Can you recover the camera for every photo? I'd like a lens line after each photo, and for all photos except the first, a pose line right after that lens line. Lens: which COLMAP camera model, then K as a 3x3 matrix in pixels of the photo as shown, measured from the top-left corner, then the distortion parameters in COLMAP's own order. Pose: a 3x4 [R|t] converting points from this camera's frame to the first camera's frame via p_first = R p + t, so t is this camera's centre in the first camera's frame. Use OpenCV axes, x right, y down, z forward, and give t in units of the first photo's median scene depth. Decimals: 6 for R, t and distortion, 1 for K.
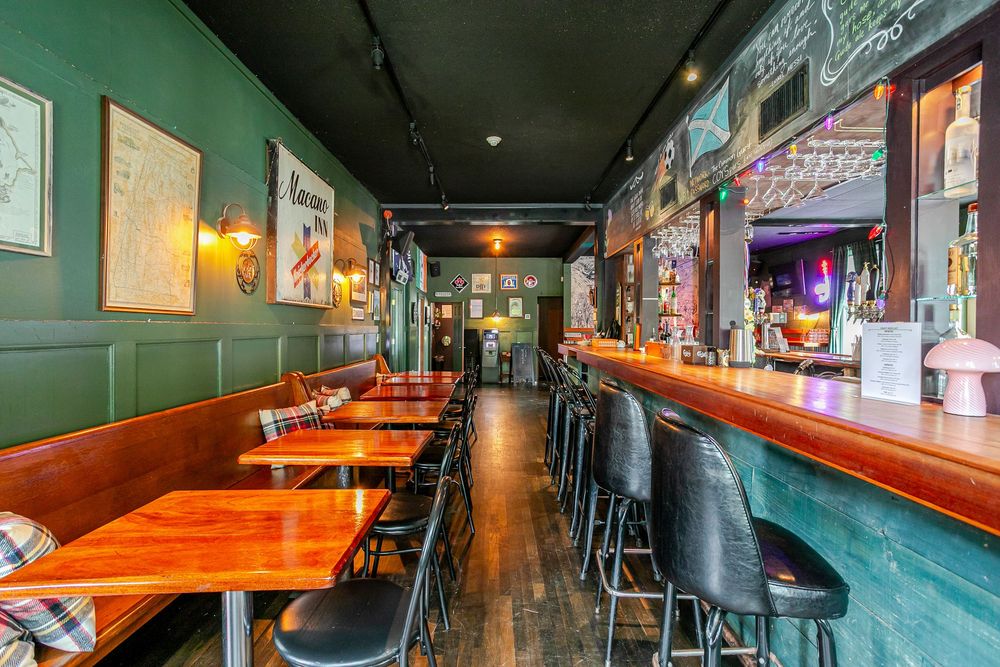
lens RADIAL K [[486.7, 0, 501.3], [0, 486.7, 328.7], [0, 0, 1]] dist [-0.043899, 0.041011]
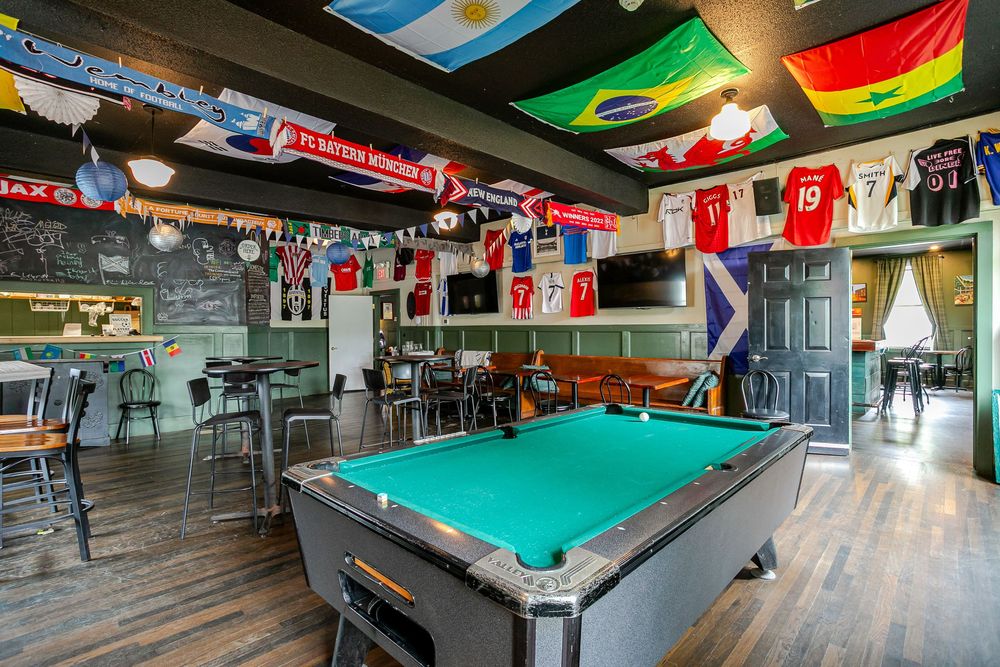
lens RADIAL K [[485.6, 0, 497.8], [0, 485.6, 332.0], [0, 0, 1]] dist [-0.066767, 0.035758]
pose [[0.700434, -0.010551, 0.713639, -1.800827], [0.007795, 0.999944, 0.007134, 0.003348], [-0.713674, 0.000566, 0.700477, -0.044931]]
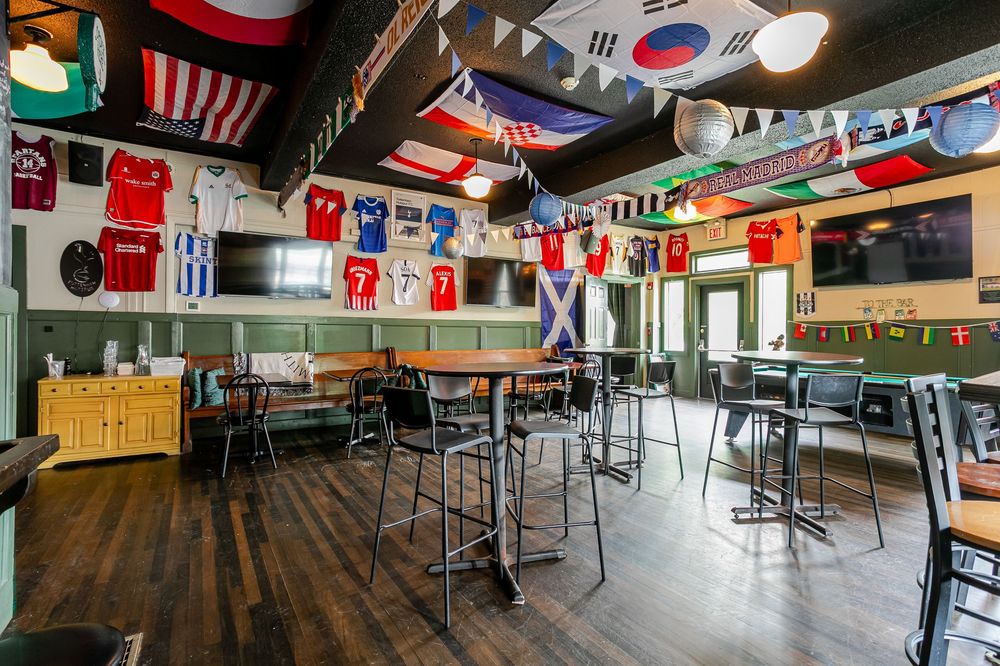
lens RADIAL K [[486.7, 0, 501.3], [0, 486.7, 328.2], [0, 0, 1]] dist [-0.043899, 0.041011]
pose [[-0.530757, -0.002592, 0.847520, -1.910581], [-0.006515, 0.999978, -0.001022, 0.023536], [-0.847499, -0.006064, -0.530763, 1.610662]]
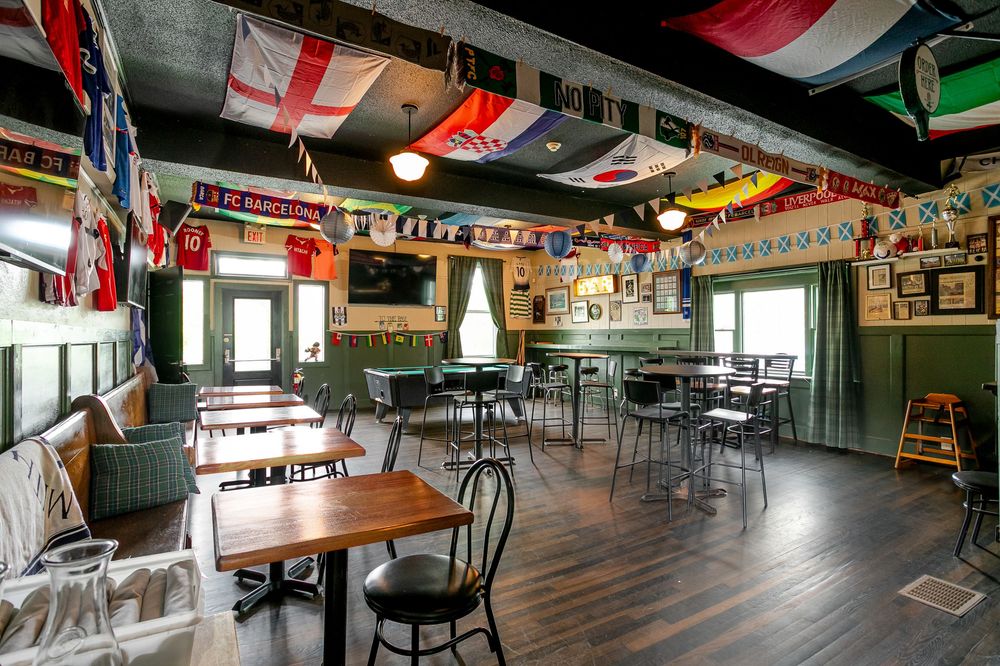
lens RADIAL K [[485.6, 0, 497.8], [0, 485.6, 331.5], [0, 0, 1]] dist [-0.066767, 0.035758]
pose [[-0.864502, -0.005089, -0.502604, -0.617063], [-0.002570, 0.999980, -0.005704, 0.005150], [0.502623, -0.003640, -0.864498, 1.904811]]
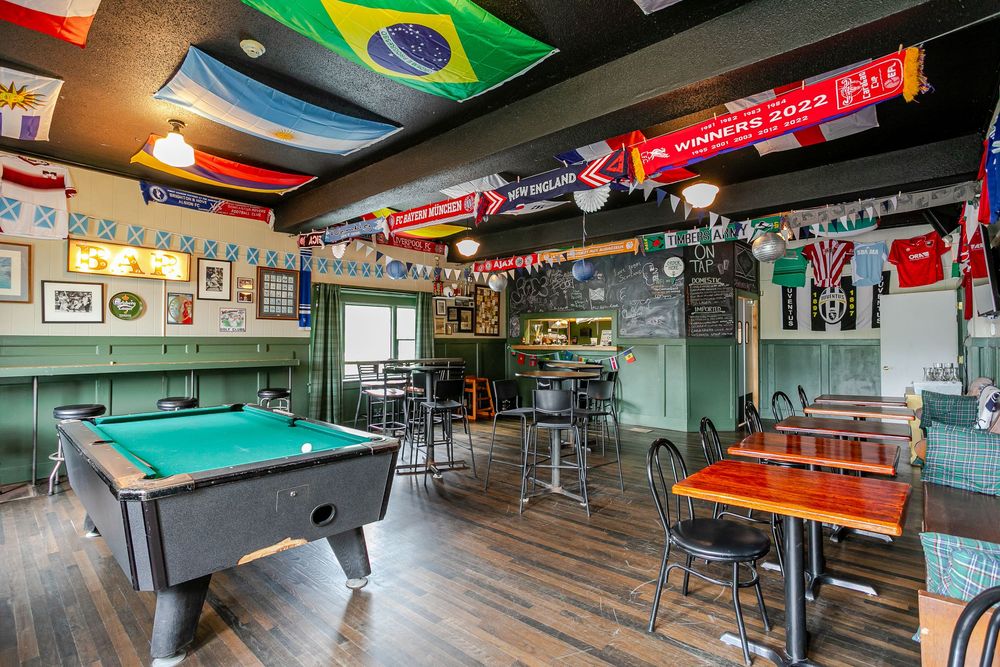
lens RADIAL K [[485.6, 0, 497.8], [0, 485.6, 332.0], [0, 0, 1]] dist [-0.066767, 0.035758]
pose [[0.731754, -0.015201, -0.681399, -0.542633], [0.001871, 0.999792, -0.020296, -0.002357], [0.681566, 0.013577, 0.731631, 0.009492]]
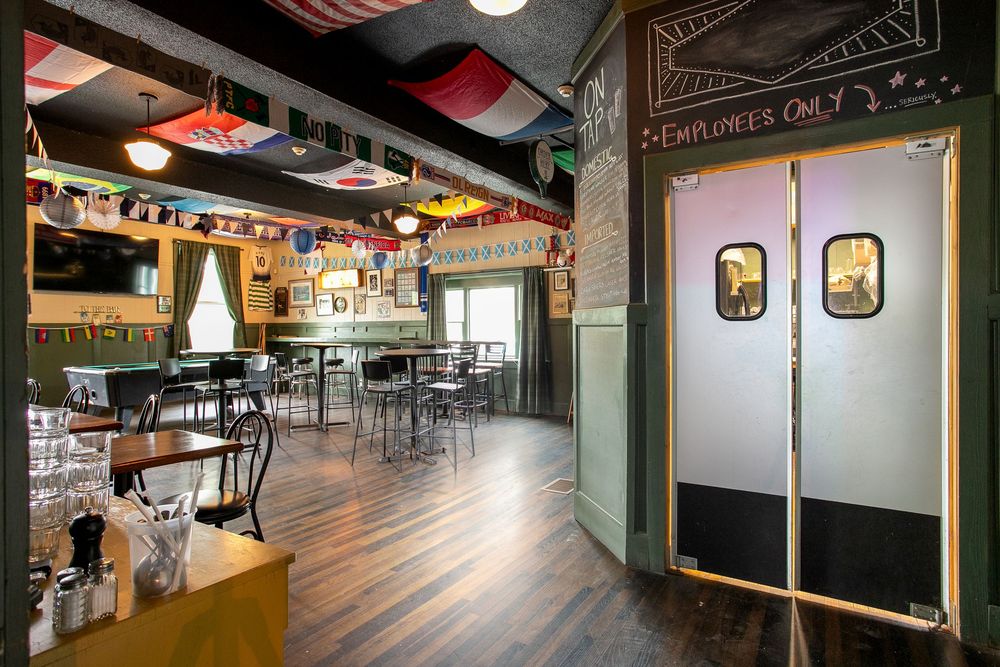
lens RADIAL K [[520.8, 0, 493.0], [0, 520.8, 331.0], [0, 0, 1]] dist [-0.057653, 0.038810]
pose [[-0.536003, 0.003602, -0.844208, -0.463583], [0.004128, 0.999990, 0.001645, 0.021926], [0.844206, -0.002603, -0.536013, 2.101317]]
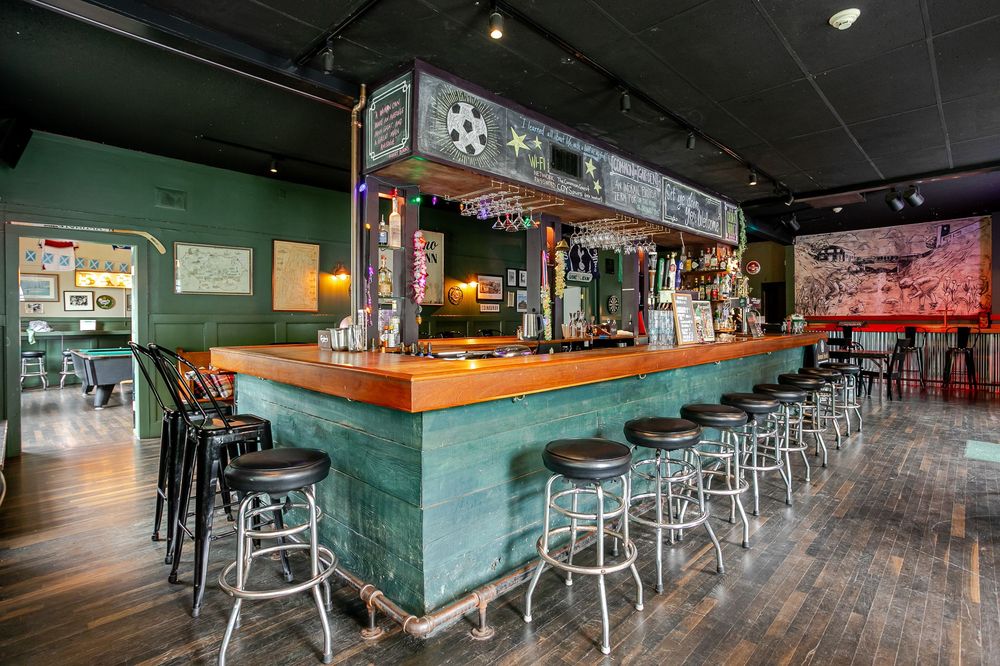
lens RADIAL K [[498.7, 0, 504.2], [0, 498.7, 322.7], [0, 0, 1]] dist [-0.073634, 0.041075]
pose [[0.708124, -0.002871, -0.706082, 1.155867], [0.005987, 0.999980, 0.001938, 0.017553], [0.706063, -0.005600, 0.708127, -0.065137]]
